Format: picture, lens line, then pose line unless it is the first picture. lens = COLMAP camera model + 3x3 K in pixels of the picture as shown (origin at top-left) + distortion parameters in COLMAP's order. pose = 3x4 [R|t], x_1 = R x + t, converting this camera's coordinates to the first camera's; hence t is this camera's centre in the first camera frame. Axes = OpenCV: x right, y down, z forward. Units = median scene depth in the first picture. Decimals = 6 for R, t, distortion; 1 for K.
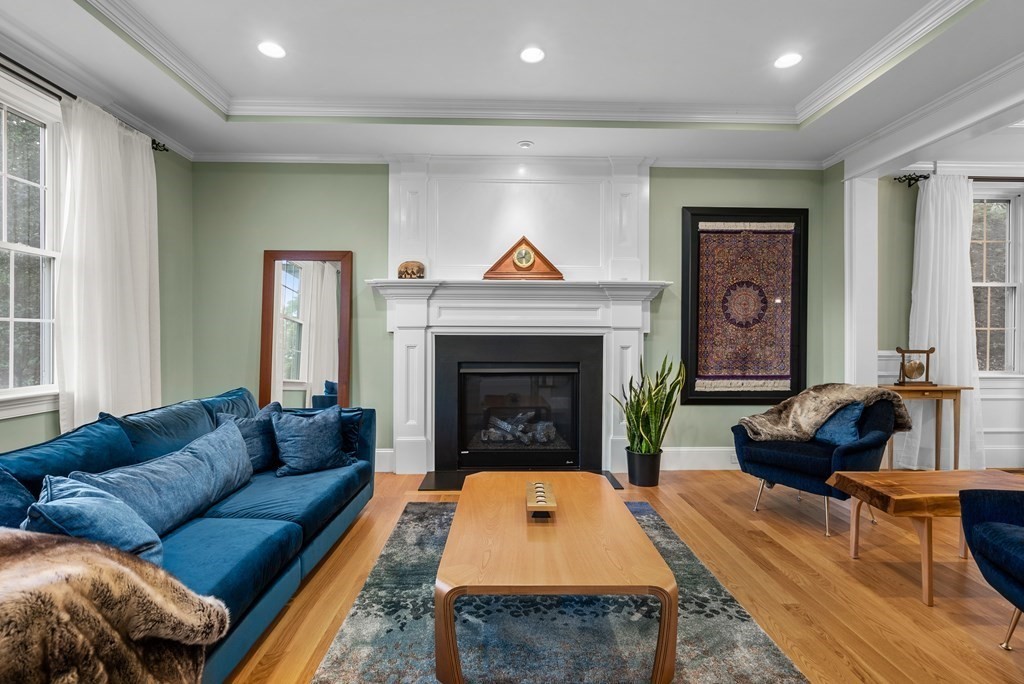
lens RADIAL K [[471.3, 0, 511.9], [0, 471.3, 342.8], [0, 0, 1]] dist [-0.006331, -0.000296]
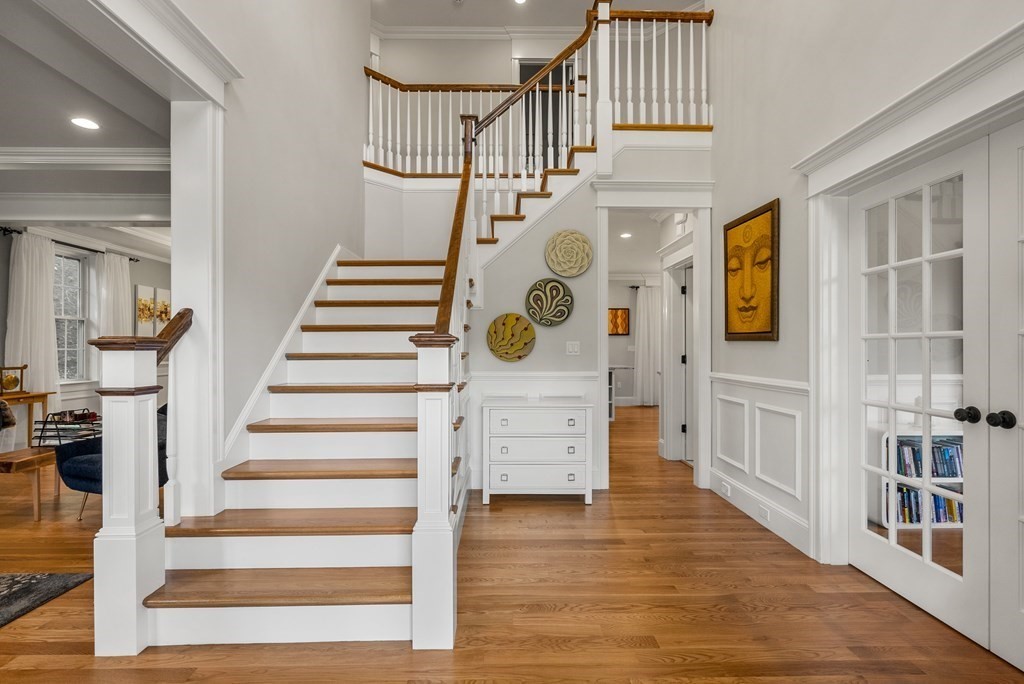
lens RADIAL K [[471.3, 0, 510.1], [0, 471.3, 346.8], [0, 0, 1]] dist [-0.006331, -0.000296]
pose [[0.012654, -0.000157, 0.999920, -0.404662], [0.005970, 0.999982, 0.000081, -0.032500], [-0.999902, 0.005969, 0.012654, -0.383269]]
